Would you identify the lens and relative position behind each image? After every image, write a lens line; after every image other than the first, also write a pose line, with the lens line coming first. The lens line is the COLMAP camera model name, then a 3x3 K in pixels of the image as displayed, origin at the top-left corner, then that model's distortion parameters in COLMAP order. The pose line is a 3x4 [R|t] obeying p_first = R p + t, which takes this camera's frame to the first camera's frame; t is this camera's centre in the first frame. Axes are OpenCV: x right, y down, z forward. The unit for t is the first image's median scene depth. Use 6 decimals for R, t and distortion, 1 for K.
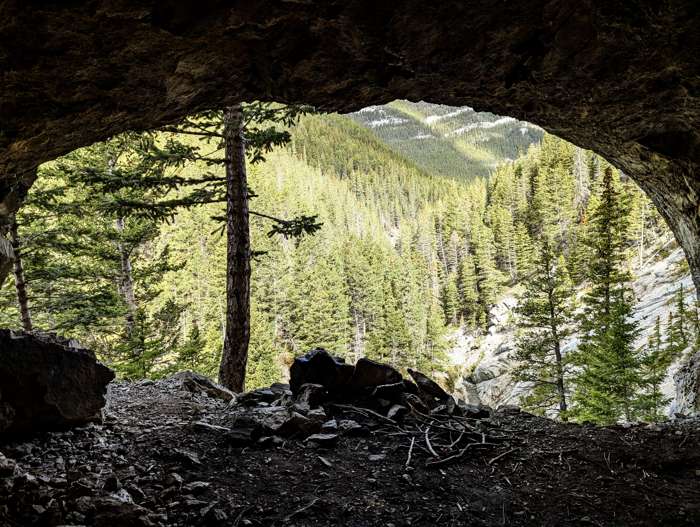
lens RADIAL K [[847.5, 0, 350.1], [0, 847.5, 262.5], [0, 0, 1]] dist [0.156255, 0.000000]
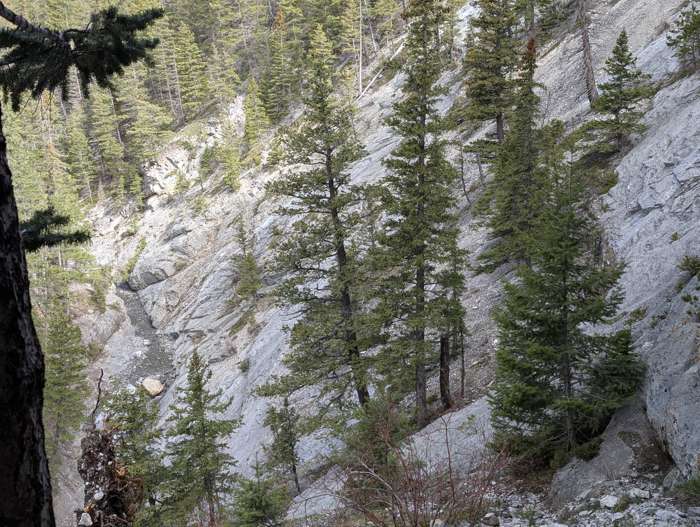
lens RADIAL K [[847.5, 0, 349.4], [0, 847.5, 265.8], [0, 0, 1]] dist [0.156255, 0.000000]
pose [[0.820633, -0.148894, 0.551717, -0.069120], [0.017681, 0.971613, 0.235912, -0.021789], [-0.571182, -0.183842, 0.799971, 0.408740]]
